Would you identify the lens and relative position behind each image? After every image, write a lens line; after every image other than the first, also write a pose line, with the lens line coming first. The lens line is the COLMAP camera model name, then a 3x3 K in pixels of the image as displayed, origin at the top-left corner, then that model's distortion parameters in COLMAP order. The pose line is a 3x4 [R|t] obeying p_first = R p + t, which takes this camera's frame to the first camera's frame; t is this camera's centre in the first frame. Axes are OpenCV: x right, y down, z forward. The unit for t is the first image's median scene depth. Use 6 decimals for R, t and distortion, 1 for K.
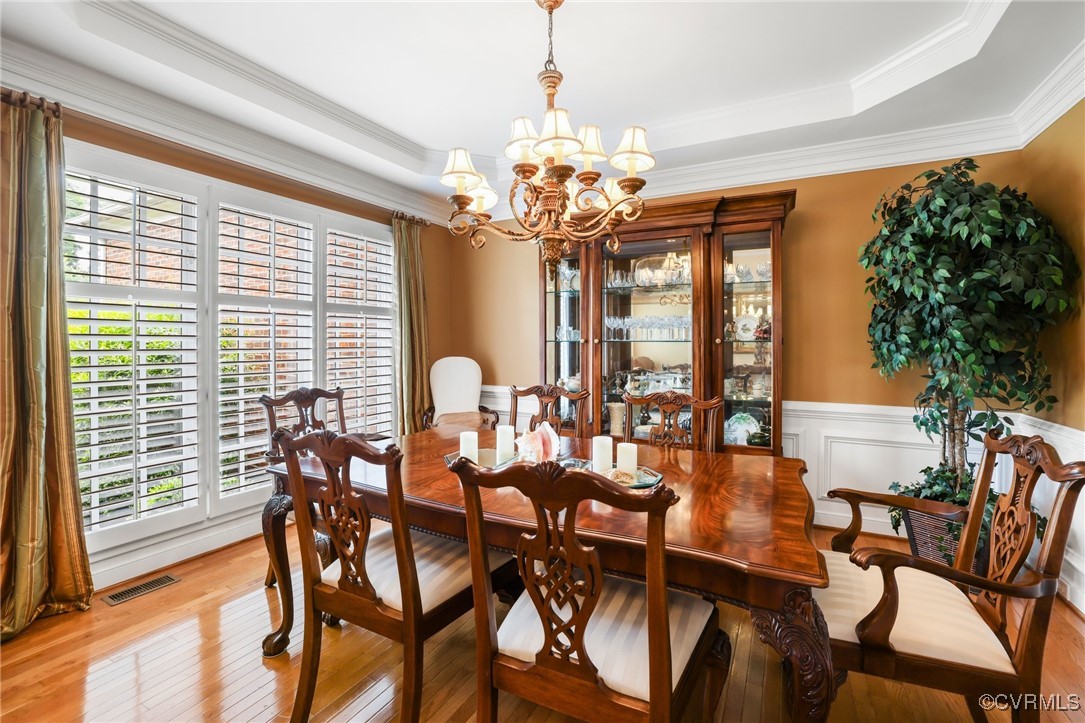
lens RADIAL K [[475.3, 0, 545.3], [0, 475.3, 341.2], [0, 0, 1]] dist [-0.043941, 0.016255]
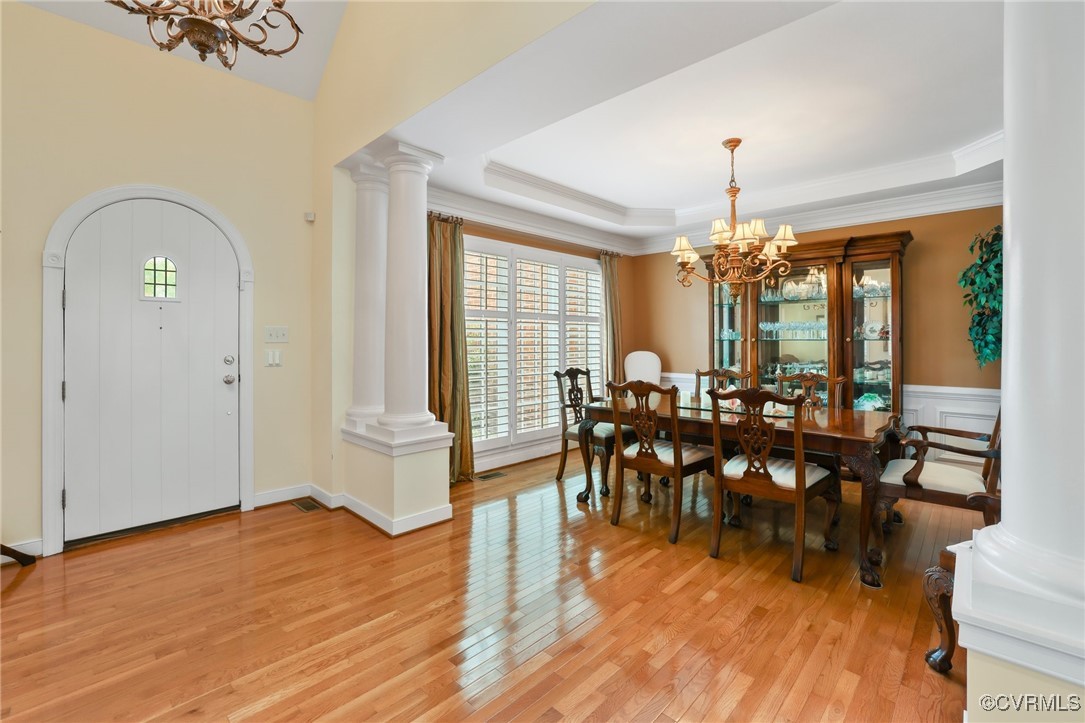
lens RADIAL K [[485.1, 0, 546.2], [0, 485.1, 336.8], [0, 0, 1]] dist [-0.035623, 0.017865]
pose [[0.966332, -0.002623, -0.257284, -0.151999], [0.001127, 0.999982, -0.005963, -0.001904], [0.257295, 0.005472, 0.966318, -0.690162]]
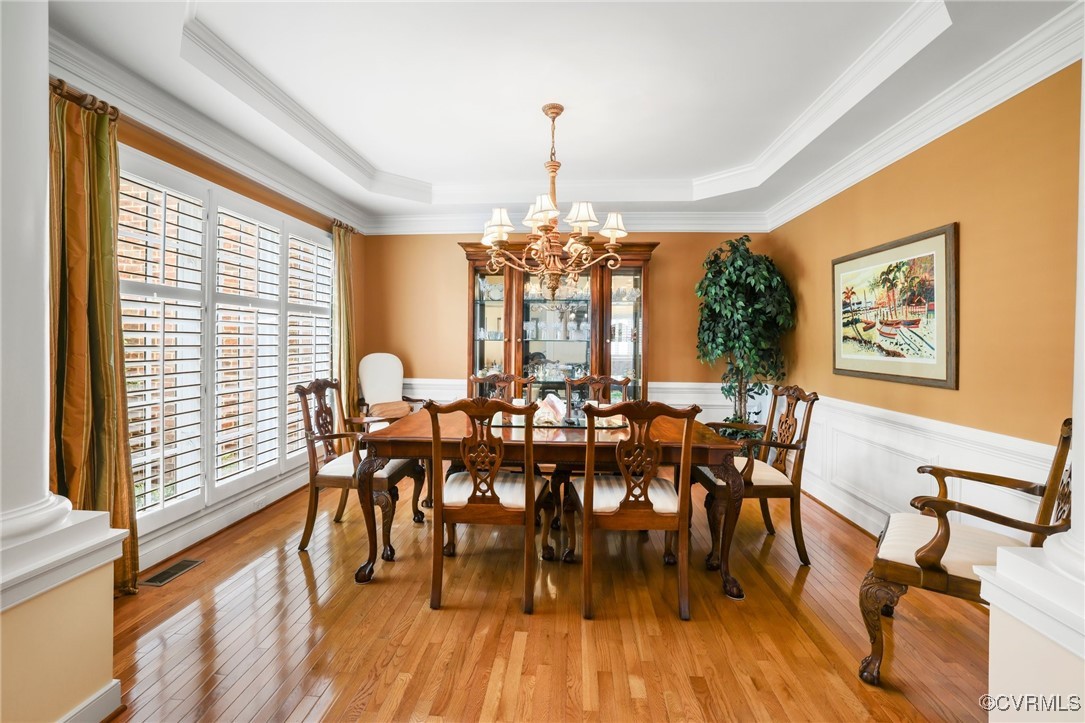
lens RADIAL K [[475.3, 0, 545.3], [0, 475.3, 341.2], [0, 0, 1]] dist [-0.043941, 0.016255]
pose [[0.910764, 0.007135, 0.412865, -0.472746], [-0.008778, 0.999959, 0.002085, -0.001306], [-0.412834, -0.005523, 0.910790, -0.275457]]
